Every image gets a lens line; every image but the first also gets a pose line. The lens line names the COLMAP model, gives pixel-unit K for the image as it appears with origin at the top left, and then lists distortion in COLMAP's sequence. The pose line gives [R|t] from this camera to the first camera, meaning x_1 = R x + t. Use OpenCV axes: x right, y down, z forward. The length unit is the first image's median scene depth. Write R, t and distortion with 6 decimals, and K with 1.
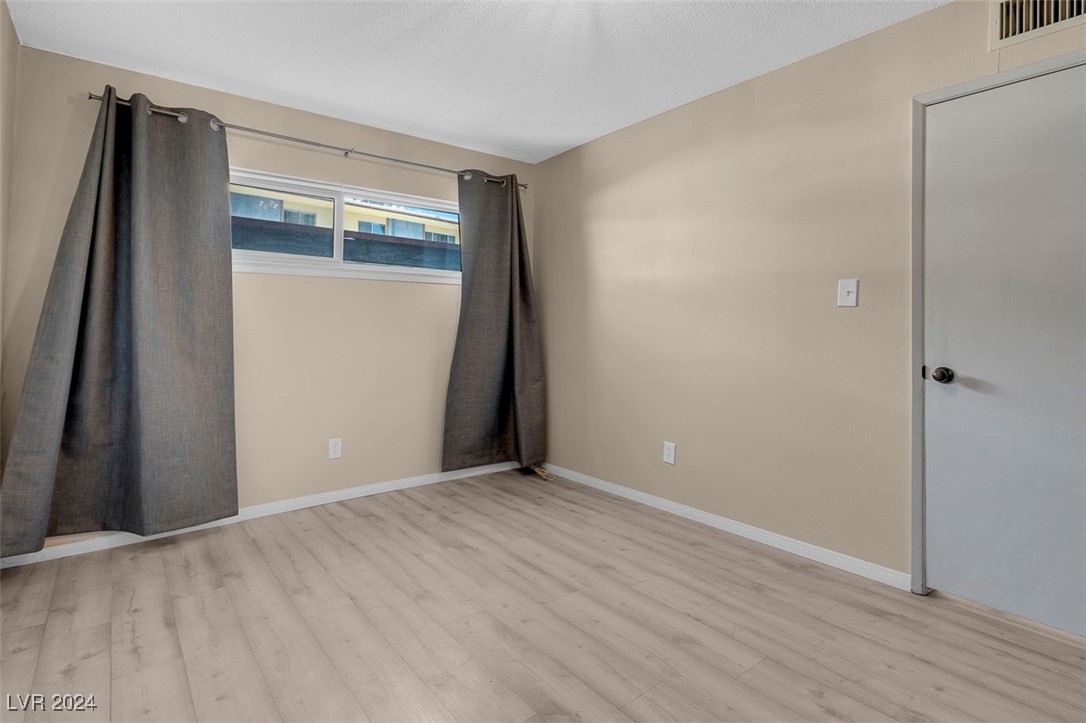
lens RADIAL K [[539.3, 0, 536.3], [0, 539.3, 331.9], [0, 0, 1]] dist [-0.000699, 0.000845]
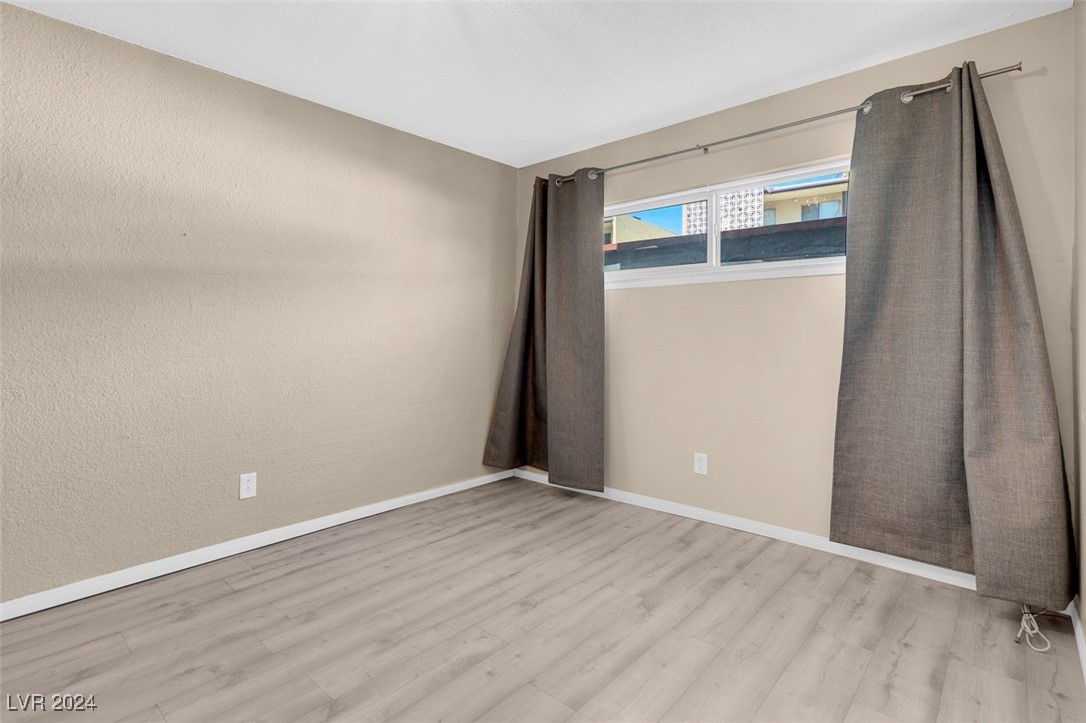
lens RADIAL K [[539.3, 0, 536.3], [0, 539.3, 331.9], [0, 0, 1]] dist [-0.000699, 0.000845]
pose [[0.164913, -0.005388, -0.986293, 0.624830], [-0.006217, 0.999960, -0.006502, -0.009559], [0.986289, 0.007204, 0.164873, 0.675171]]
